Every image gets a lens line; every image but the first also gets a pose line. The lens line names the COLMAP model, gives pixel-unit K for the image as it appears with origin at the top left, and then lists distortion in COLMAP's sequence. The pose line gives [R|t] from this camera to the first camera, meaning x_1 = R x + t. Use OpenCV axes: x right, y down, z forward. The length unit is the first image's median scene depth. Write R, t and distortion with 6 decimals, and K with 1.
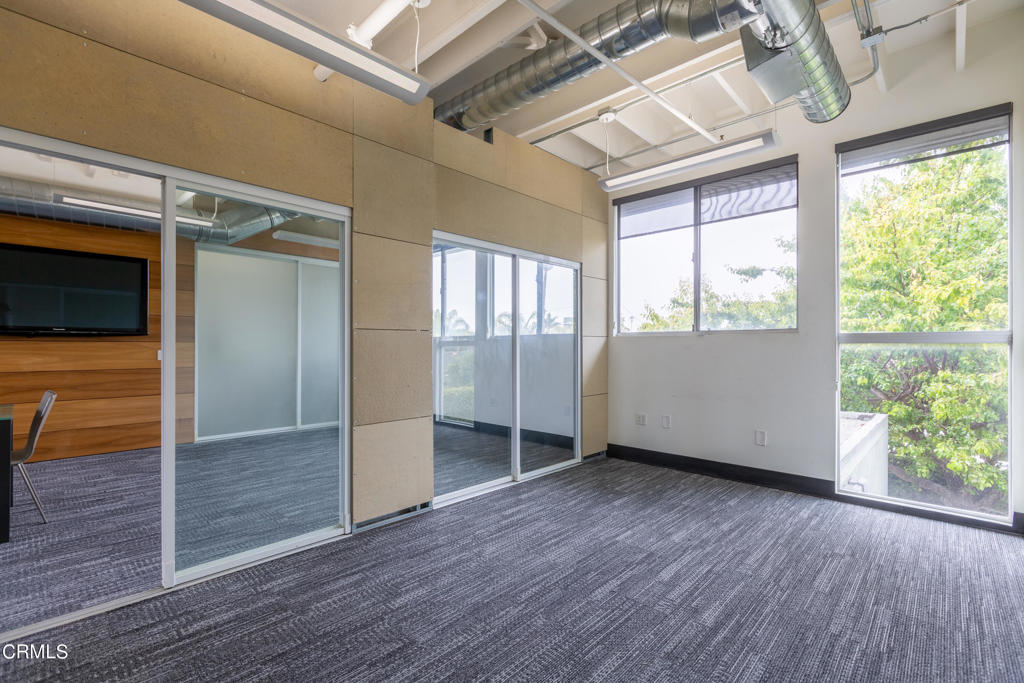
lens RADIAL K [[459.2, 0, 512.0], [0, 459.2, 341.5], [0, 0, 1]] dist [-0.000021, -0.000505]
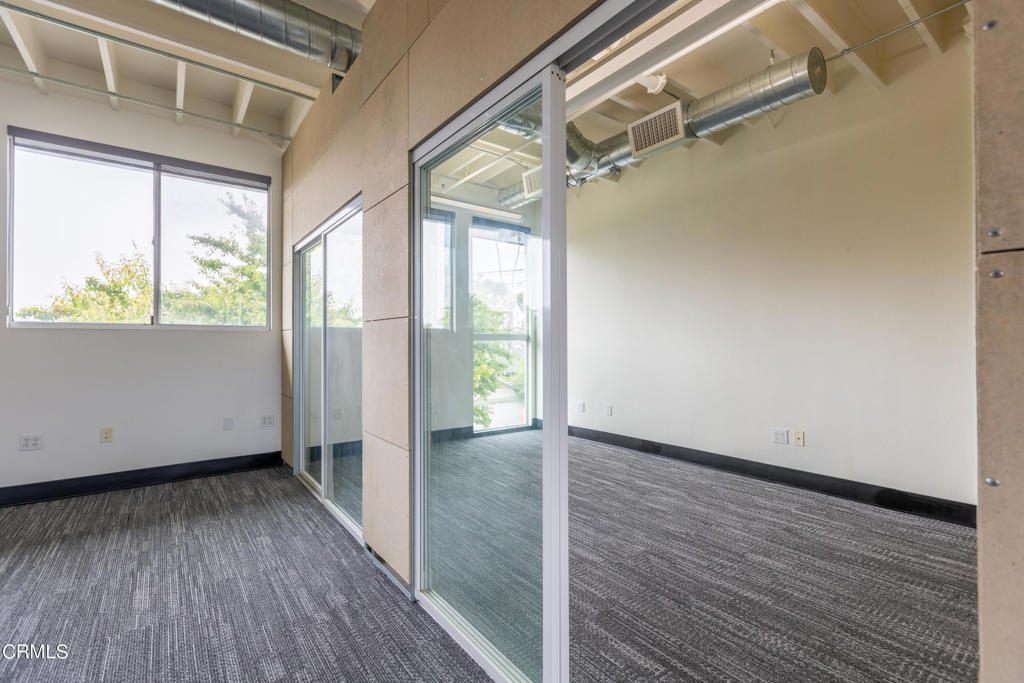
lens RADIAL K [[459.2, 0, 512.0], [0, 459.2, 341.5], [0, 0, 1]] dist [-0.000021, -0.000505]
pose [[0.163205, 0.001718, 0.986591, -1.003338], [-0.009881, 0.999951, -0.000106, 0.008116], [-0.986543, -0.009731, 0.163214, 0.707136]]
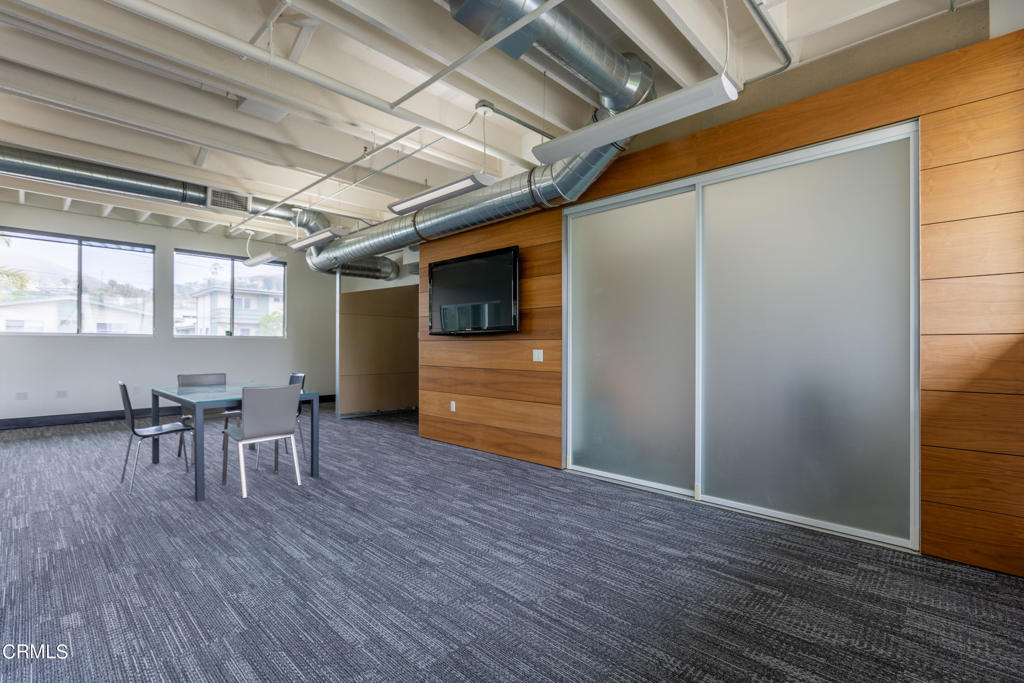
lens RADIAL K [[454.1, 0, 517.9], [0, 454.1, 344.4], [0, 0, 1]] dist [-0.001643, -0.000859]
pose [[0.014712, -0.006172, -0.999873, 0.135973], [0.010795, 0.999924, -0.006013, 0.024648], [0.999834, -0.010705, 0.014777, 1.695059]]
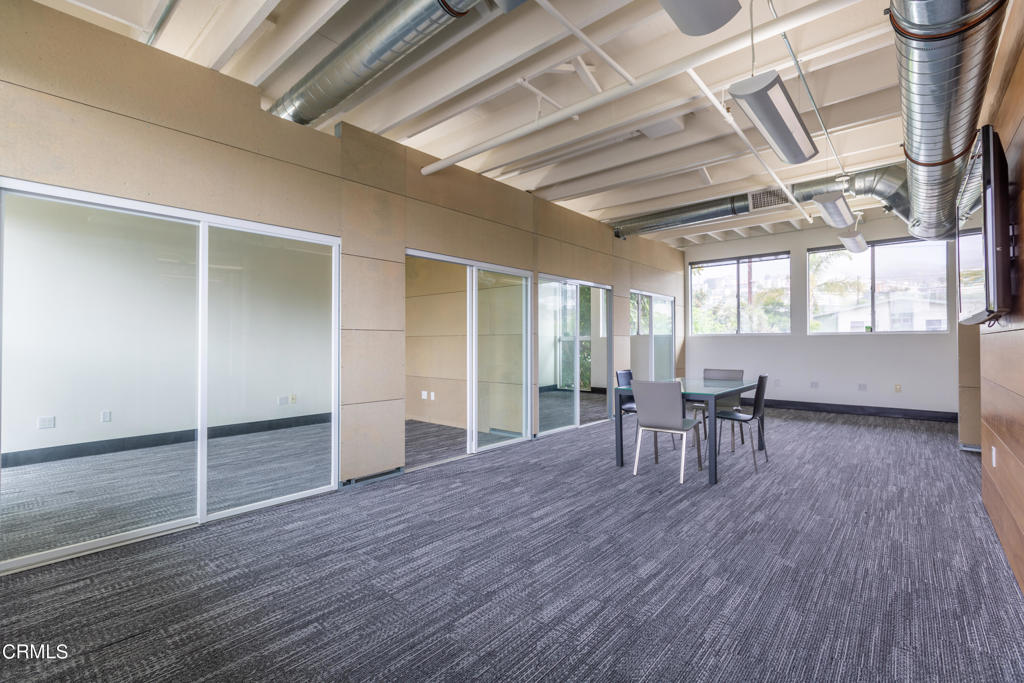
lens RADIAL K [[468.2, 0, 527.4], [0, 468.2, 340.2], [0, 0, 1]] dist [-0.001507, -0.000692]
pose [[-0.997694, 0.000252, -0.067866, -0.619716], [0.001614, 0.999799, -0.020007, 0.029089], [0.067847, -0.020070, -0.997494, 2.378219]]
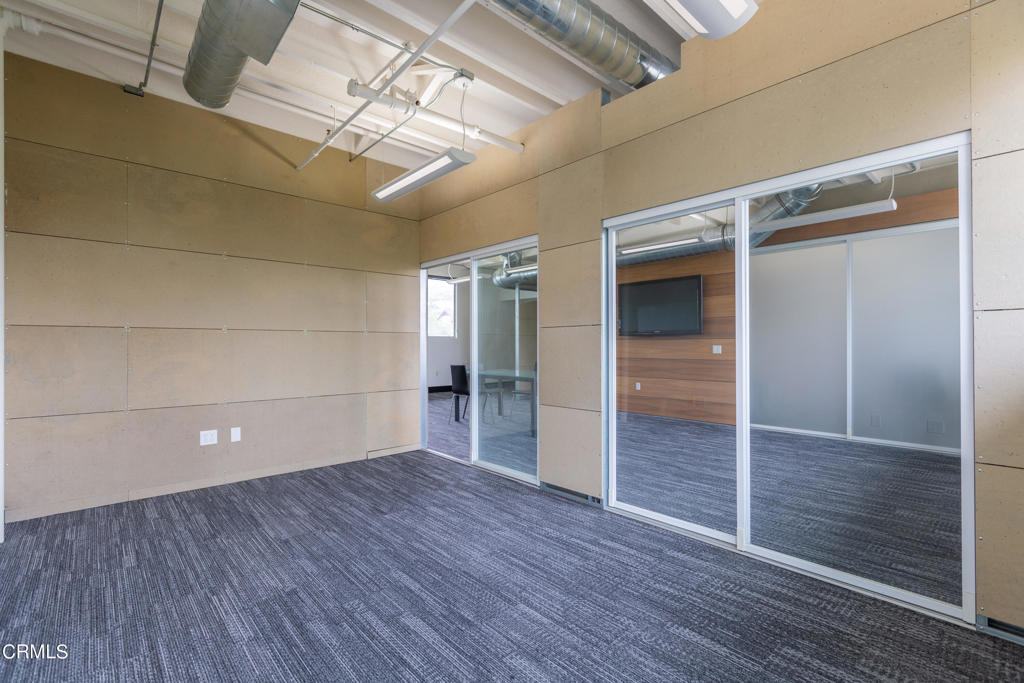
lens RADIAL K [[454.1, 0, 517.9], [0, 454.1, 344.4], [0, 0, 1]] dist [-0.001643, -0.000859]
pose [[-0.056390, -0.000469, -0.998409, 0.868733], [0.014804, 0.999890, -0.001306, 0.017321], [0.998299, -0.014854, -0.056377, 0.956771]]
